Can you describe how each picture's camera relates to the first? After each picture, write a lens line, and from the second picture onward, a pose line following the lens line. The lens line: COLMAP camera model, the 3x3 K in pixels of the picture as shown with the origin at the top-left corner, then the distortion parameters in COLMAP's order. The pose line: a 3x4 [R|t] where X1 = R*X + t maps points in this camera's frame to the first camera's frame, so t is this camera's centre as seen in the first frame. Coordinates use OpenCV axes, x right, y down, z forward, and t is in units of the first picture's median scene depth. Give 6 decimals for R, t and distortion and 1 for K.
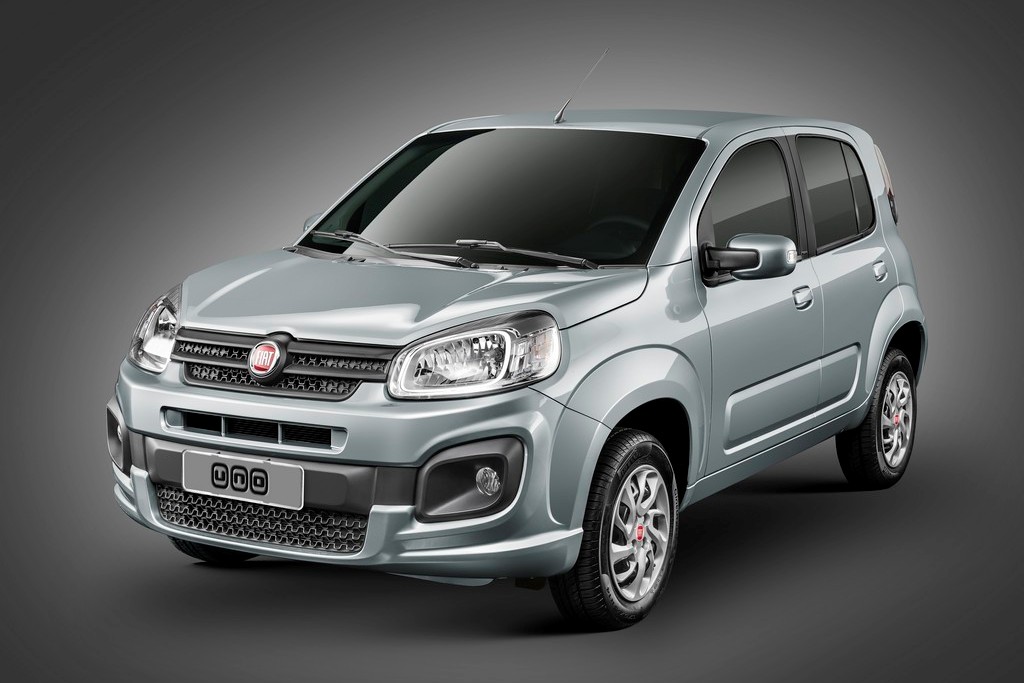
lens RADIAL K [[1949.4, 0, 511.8], [0, 1949.4, 340.9], [0, 0, 1]] dist [0.042585, 0.000000]
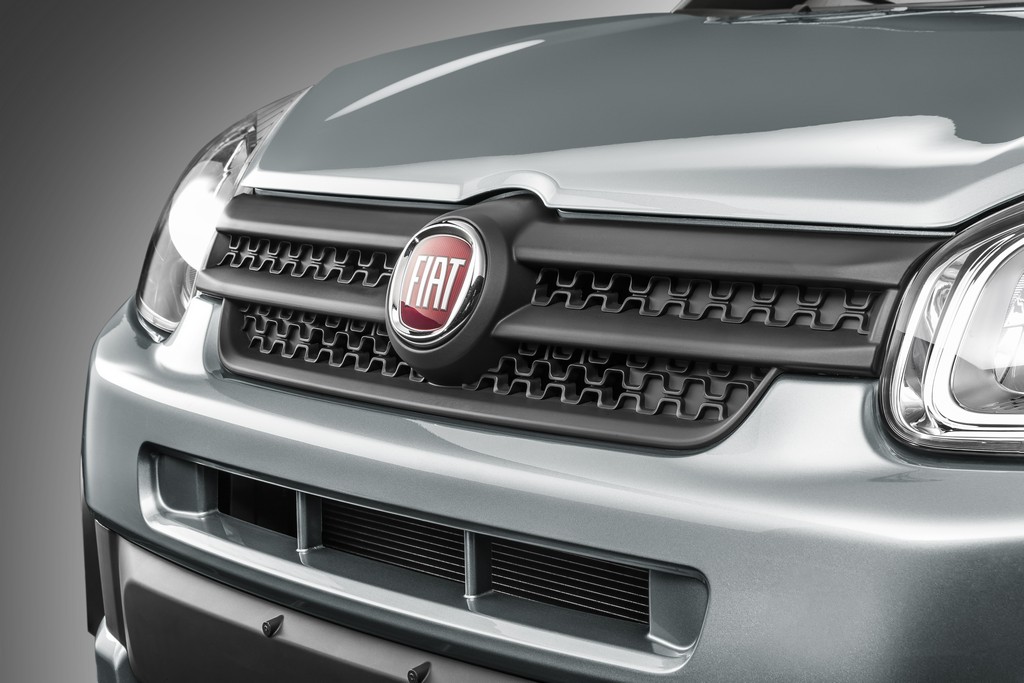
lens RADIAL K [[2080.7, 0, 510.2], [0, 2080.7, 343.2], [0, 0, 1]] dist [-0.004157, 0.000000]
pose [[0.962153, 0.005746, -0.272450, -0.036819], [0.001059, 0.999691, 0.024825, 0.010072], [0.272509, -0.024174, 0.961850, 0.718178]]
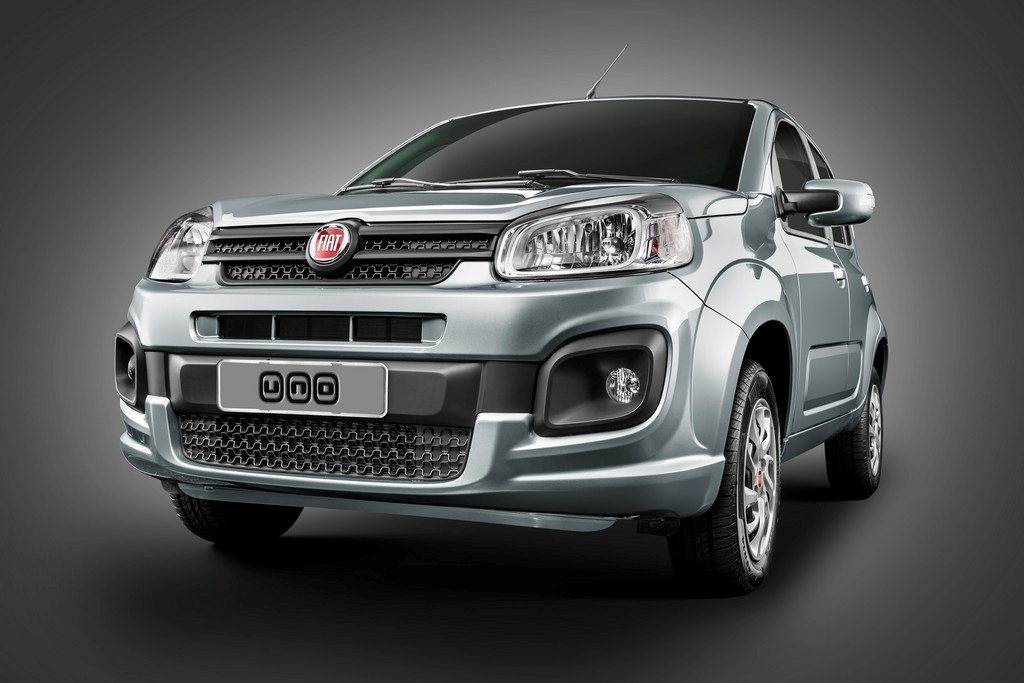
lens RADIAL K [[1300.1, 0, 506.8], [0, 1300.1, 313.1], [0, 0, 1]] dist [0.107094, 0.000000]
pose [[0.993793, 0.012322, 0.110564, -0.112605], [0.003790, 0.989520, -0.144348, 0.114241], [-0.111184, 0.143871, 0.983331, 0.467368]]
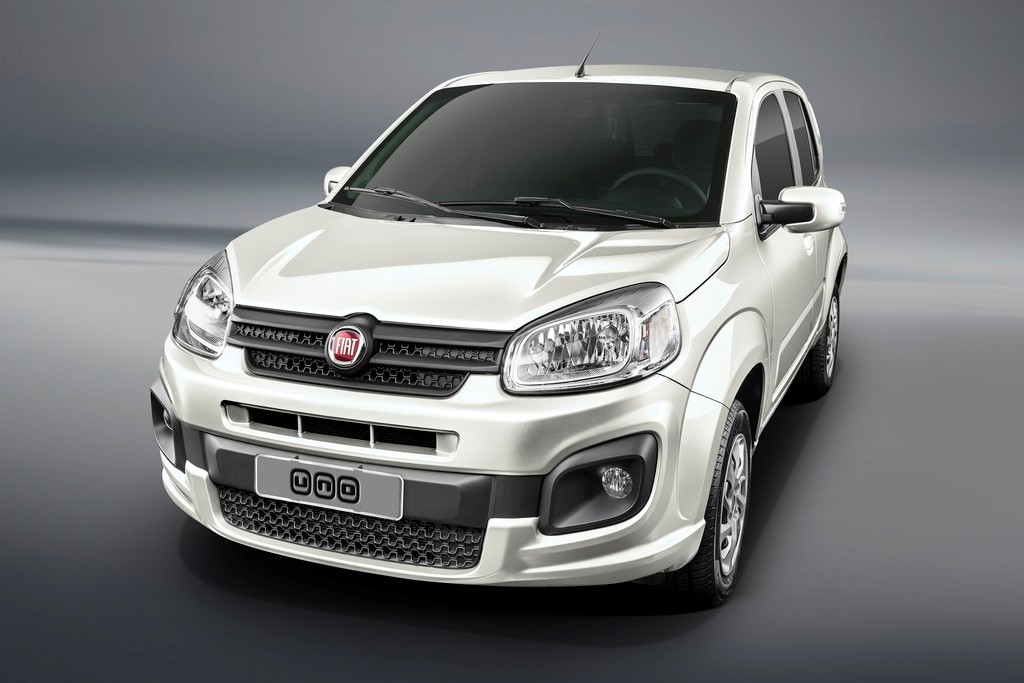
lens RADIAL K [[1211.2, 0, 540.7], [0, 1211.2, 360.0], [0, 0, 1]] dist [-0.003087, 0.000000]
pose [[0.988067, -0.034156, 0.150189, -0.121909], [0.017869, 0.993937, 0.108485, -0.041521], [-0.152984, -0.104507, 0.982687, 0.456962]]
